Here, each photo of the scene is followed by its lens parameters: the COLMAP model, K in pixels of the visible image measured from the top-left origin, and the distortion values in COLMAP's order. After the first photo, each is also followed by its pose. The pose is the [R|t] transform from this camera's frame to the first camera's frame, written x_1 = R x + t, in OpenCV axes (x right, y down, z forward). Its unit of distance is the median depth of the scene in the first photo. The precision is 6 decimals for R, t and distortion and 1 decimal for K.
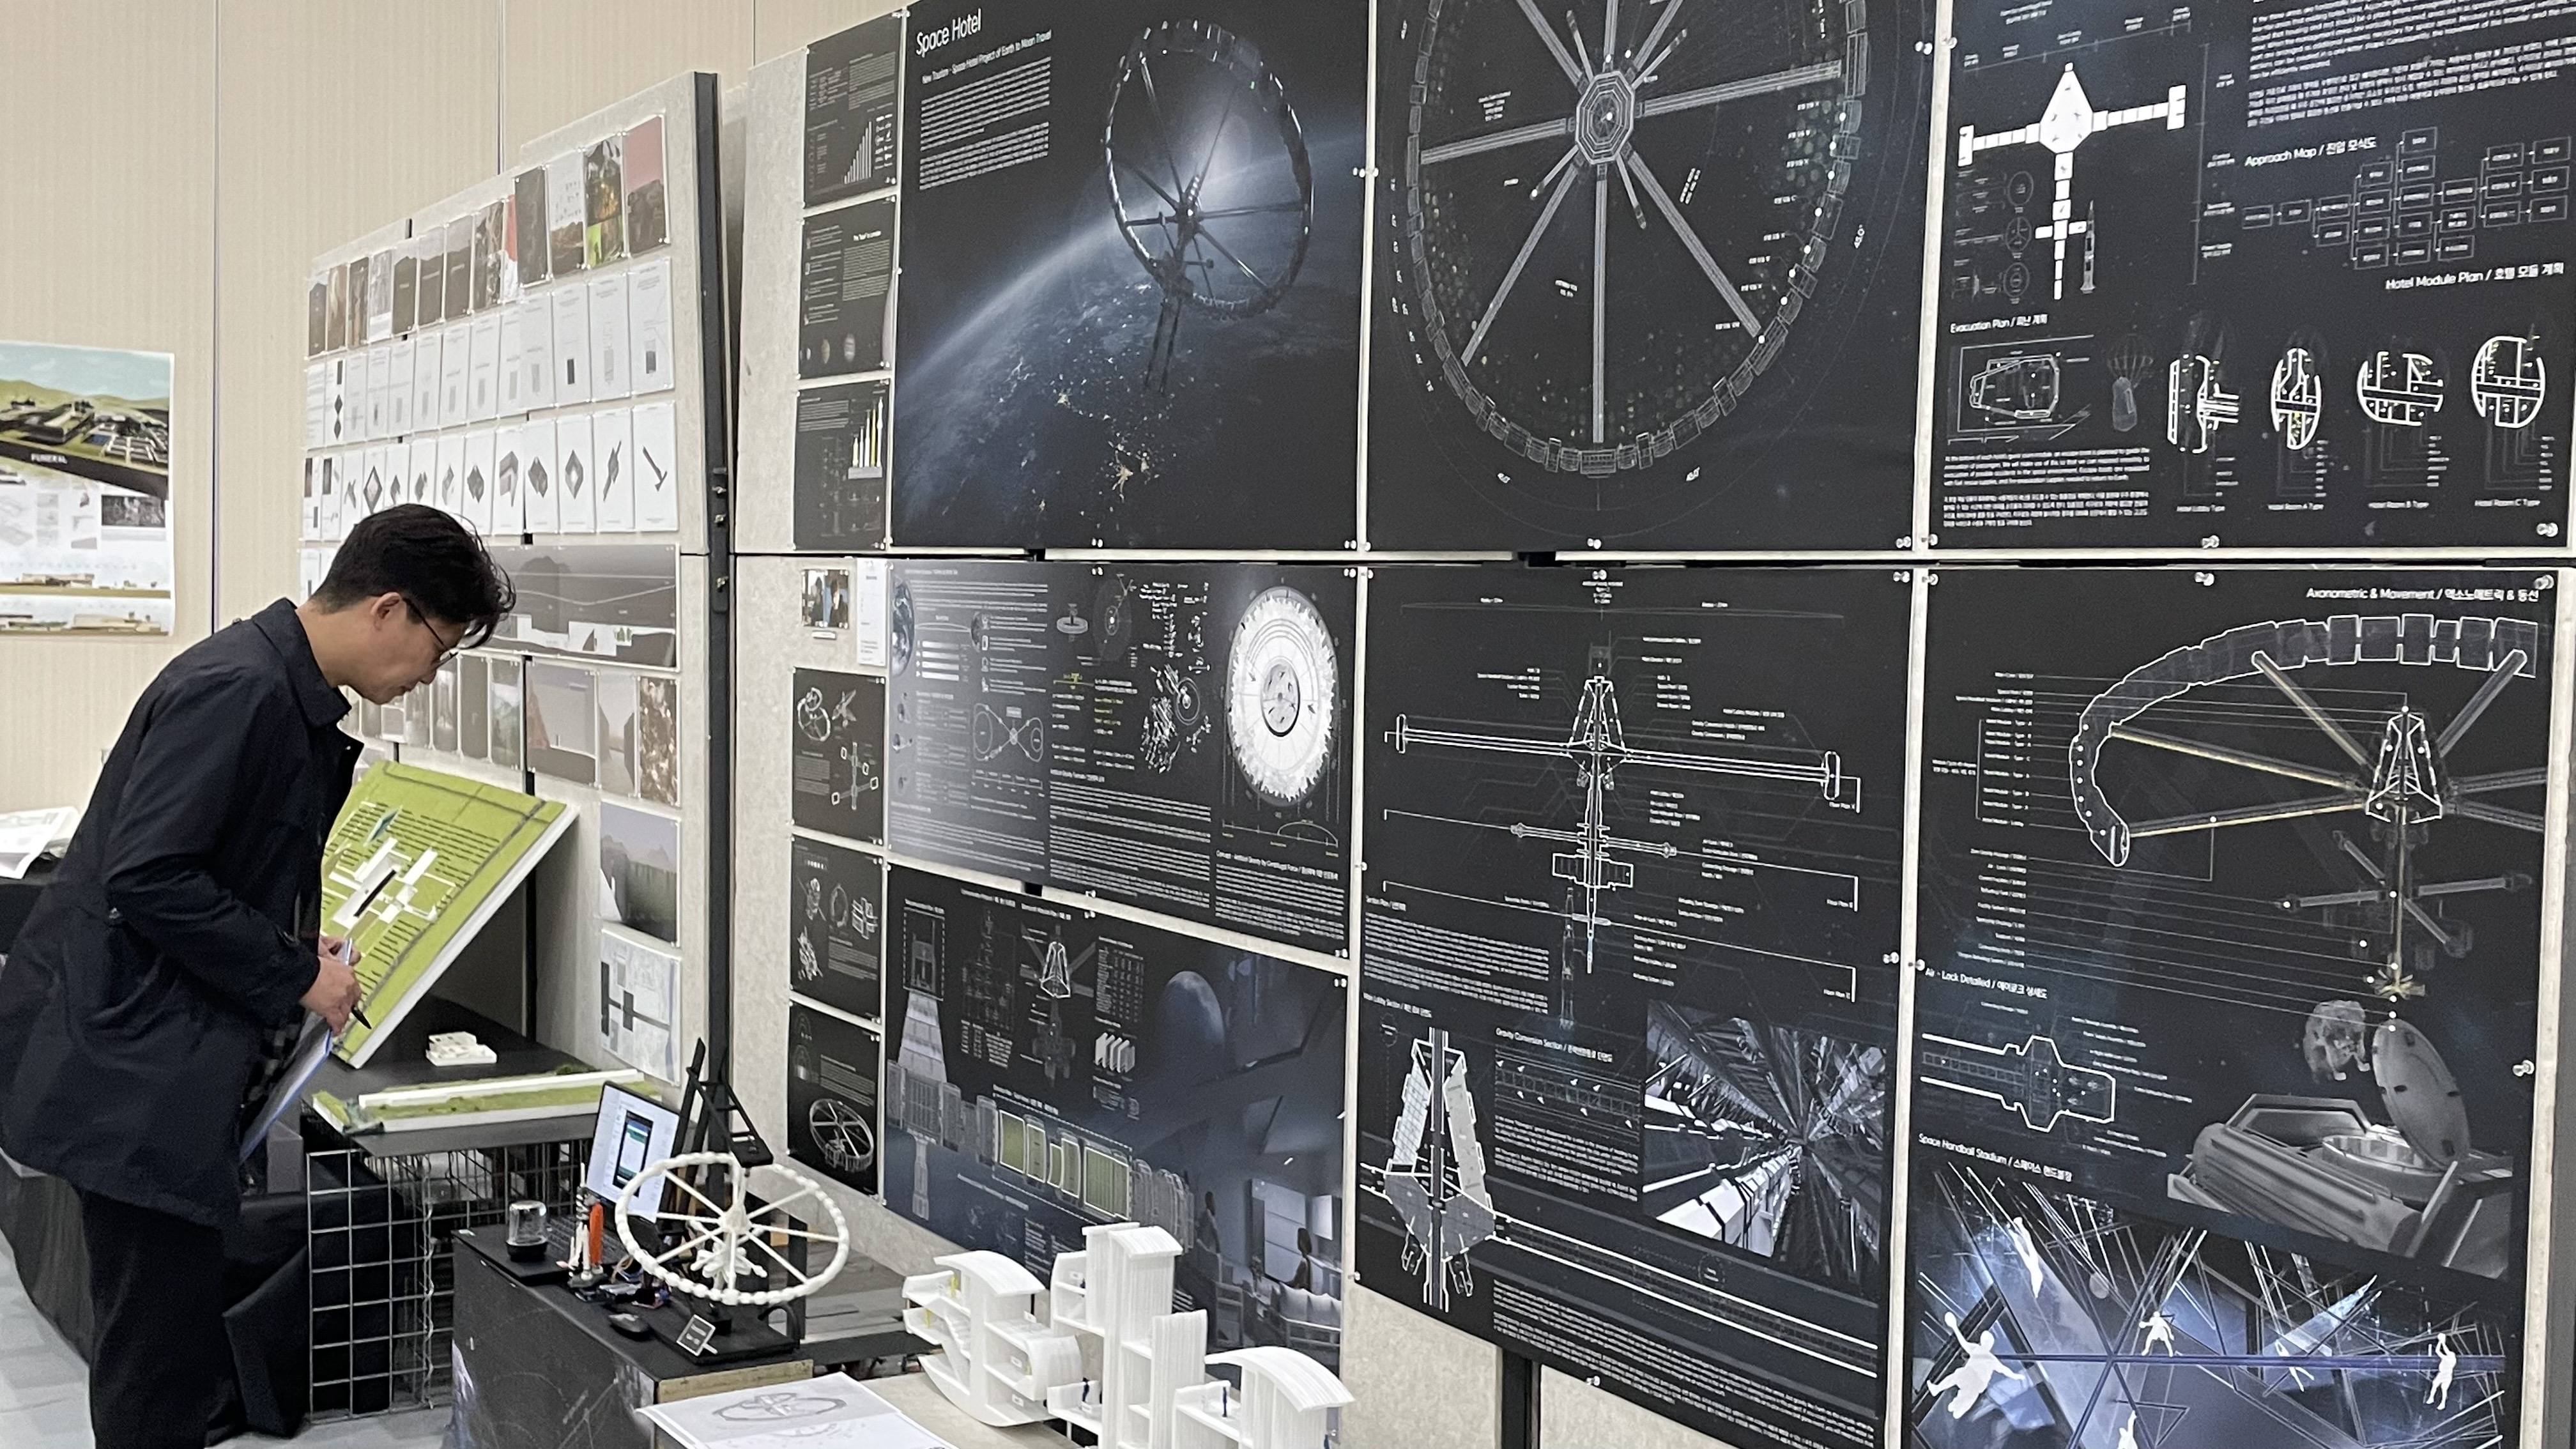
lens RADIAL K [[2682.5, 0, 1288.0], [0, 2682.5, 731.6], [0, 0, 1]] dist [0.019844, 0.000000]
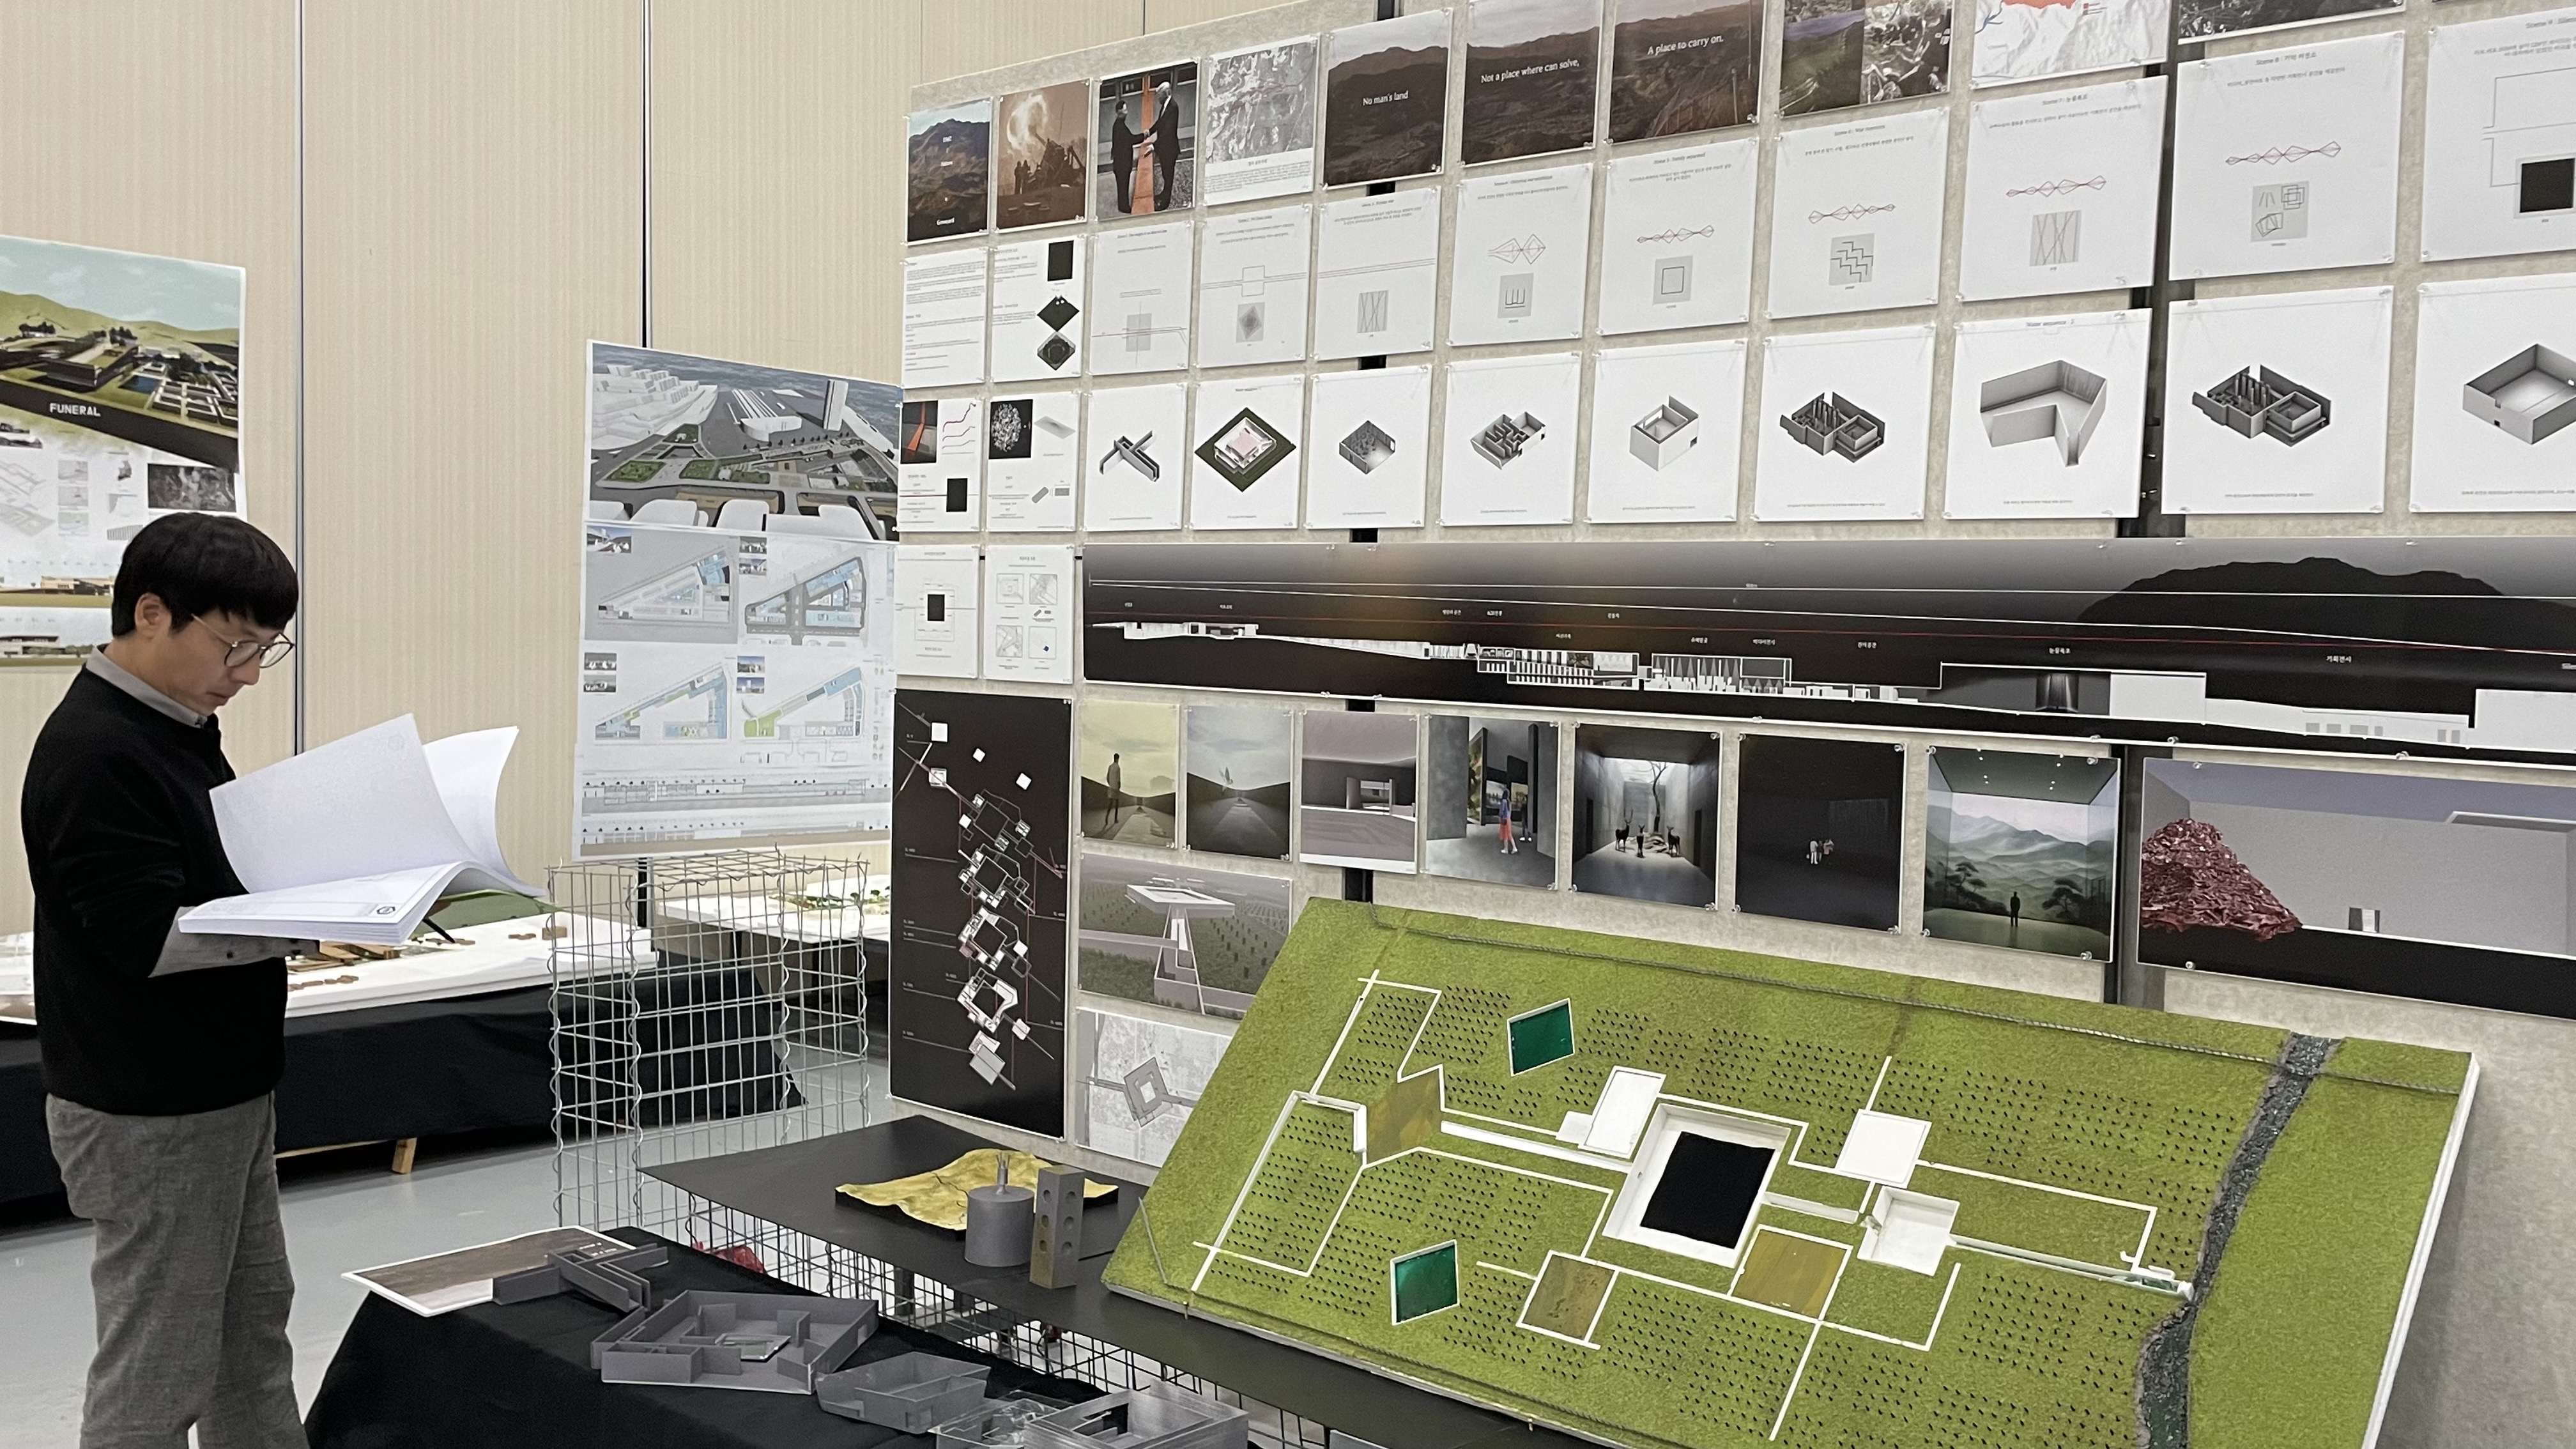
lens RADIAL K [[2278.4, 0, 1287.6], [0, 2278.4, 716.8], [0, 0, 1]] dist [0.042750, -0.008050]
pose [[0.962809, -0.017668, 0.269606, -0.319391], [0.015483, 0.999828, 0.010229, -0.023515], [-0.269740, -0.005674, 0.962916, 0.342402]]
